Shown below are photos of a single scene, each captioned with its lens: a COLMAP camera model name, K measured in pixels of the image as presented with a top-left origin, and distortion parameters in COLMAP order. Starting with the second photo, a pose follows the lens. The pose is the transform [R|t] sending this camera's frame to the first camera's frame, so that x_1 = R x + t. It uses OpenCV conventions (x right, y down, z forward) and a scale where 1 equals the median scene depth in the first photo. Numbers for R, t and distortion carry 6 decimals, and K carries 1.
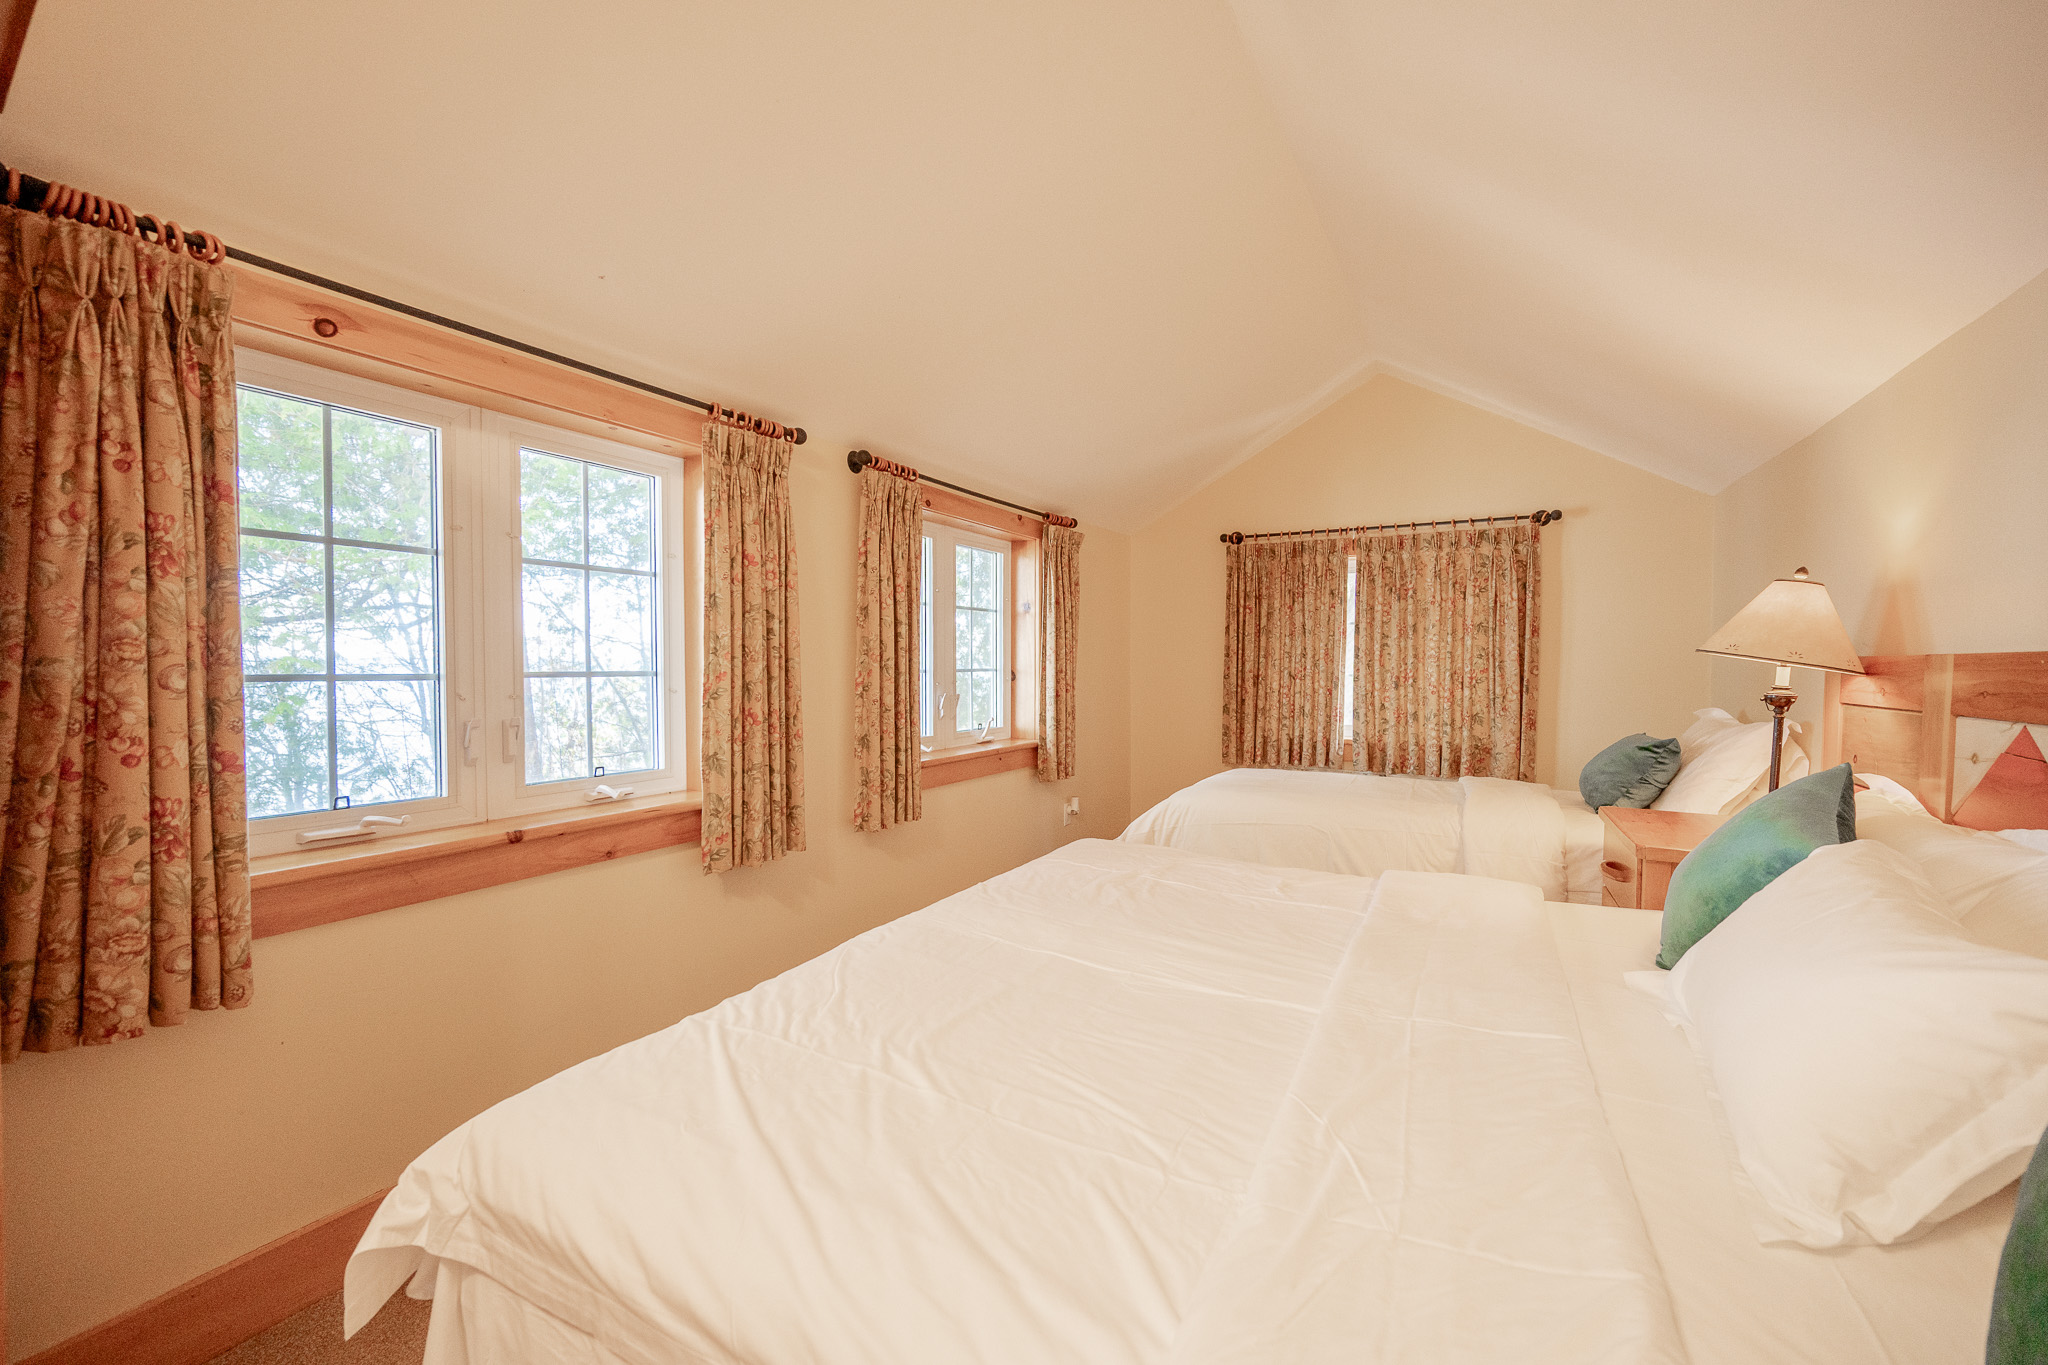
lens RADIAL K [[794.3, 0, 1040.6], [0, 794.3, 678.4], [0, 0, 1]] dist [-0.000890, -0.000292]
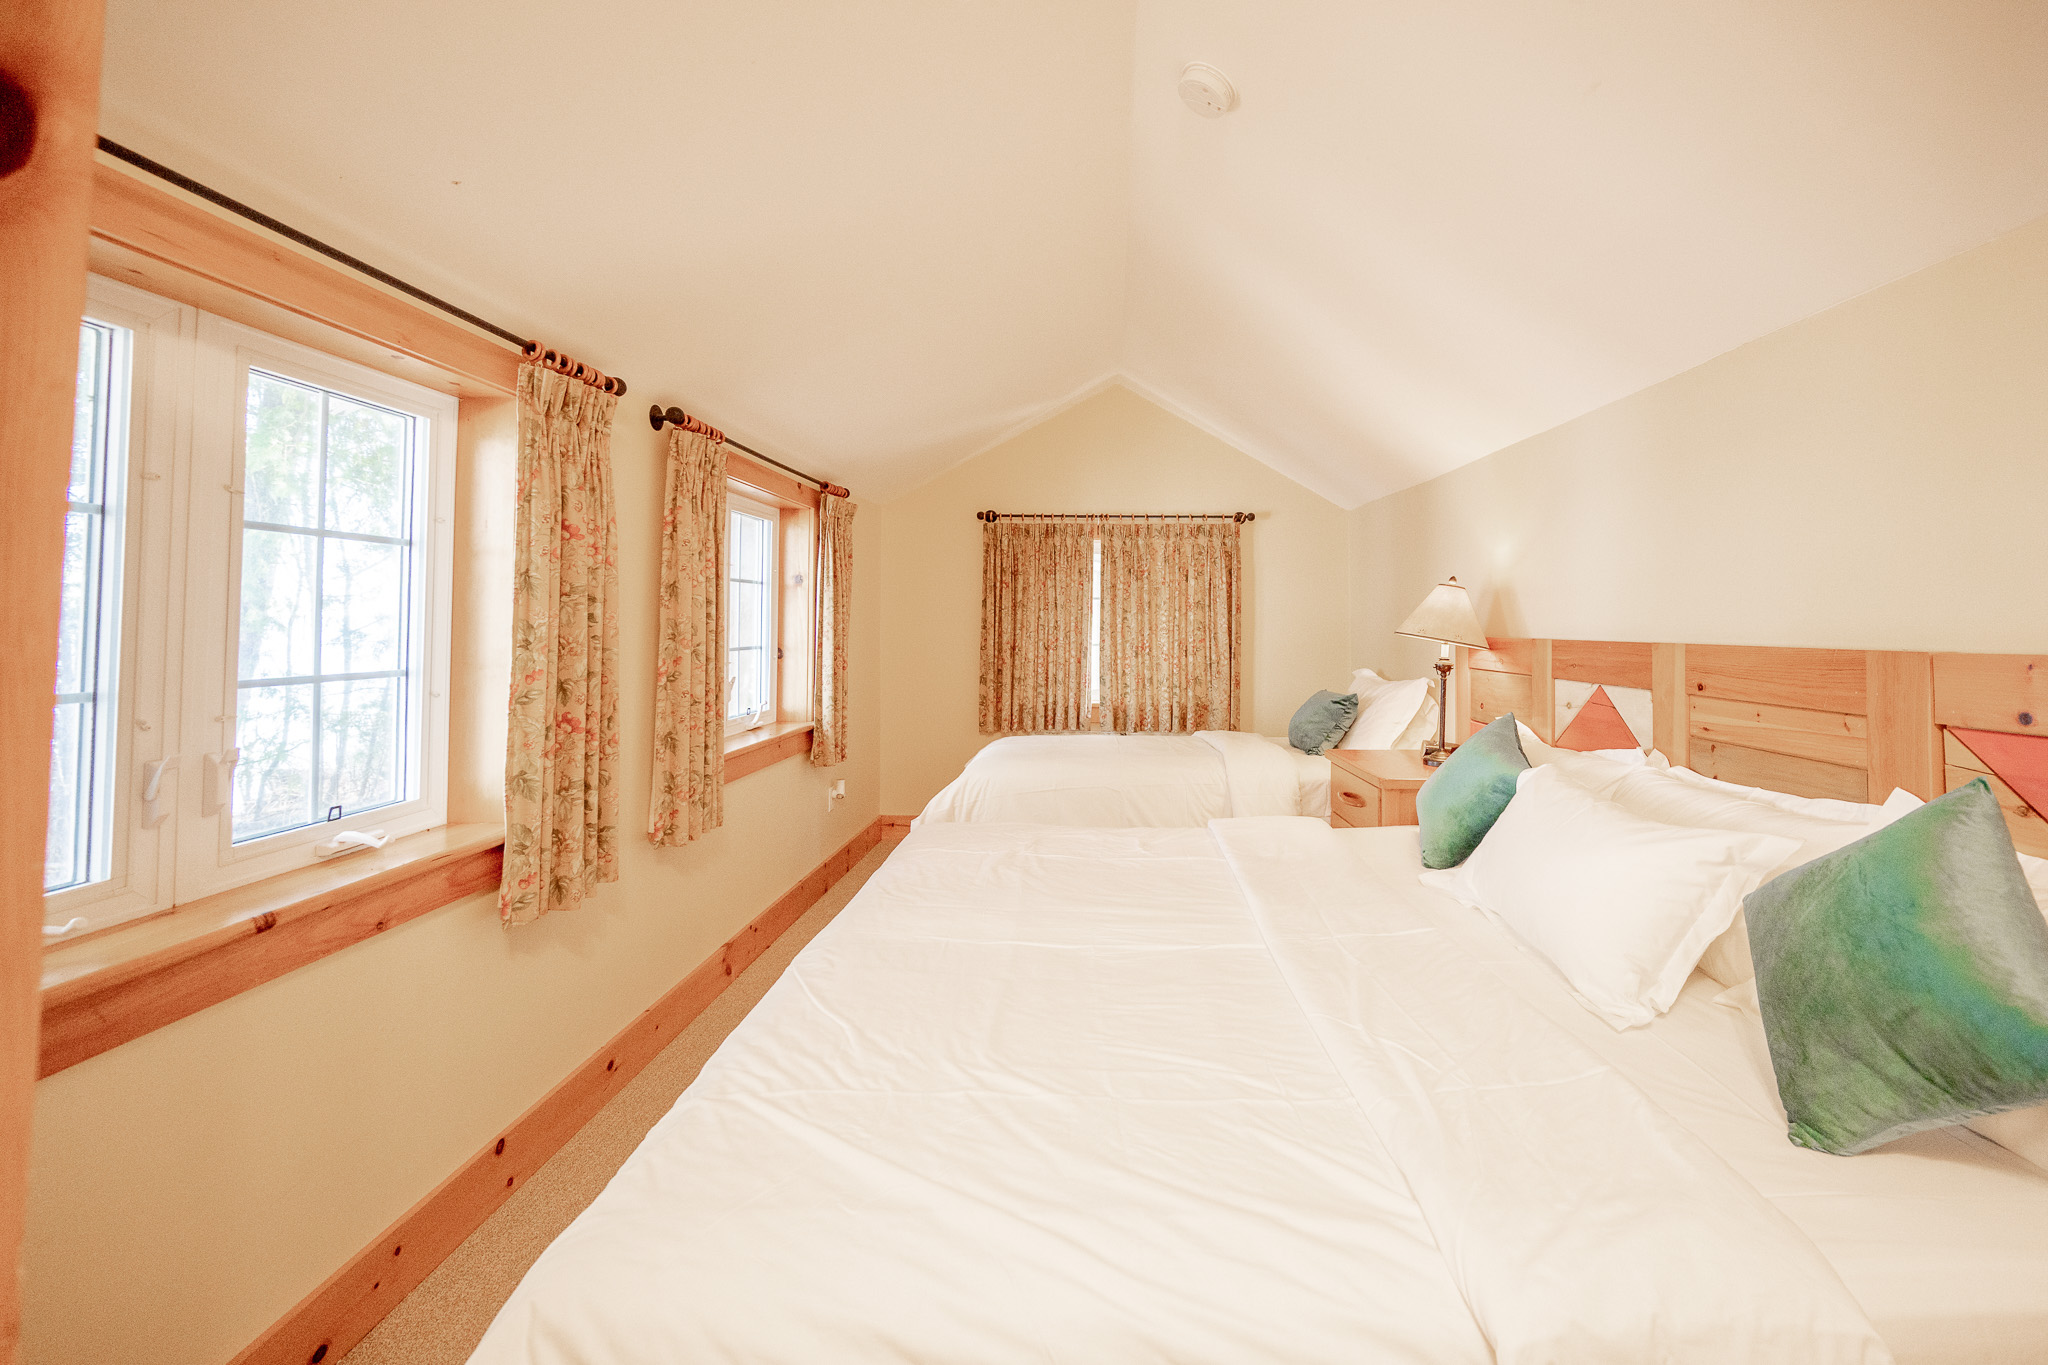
lens RADIAL K [[832.7, 0, 1027.6], [0, 832.7, 578.5], [0, 0, 1]] dist [-0.000910, -0.000242]
pose [[0.880203, 0.016034, 0.474326, -0.280788], [0.013420, 0.998189, -0.058645, -0.034120], [-0.474407, 0.057985, 0.878394, 0.012021]]
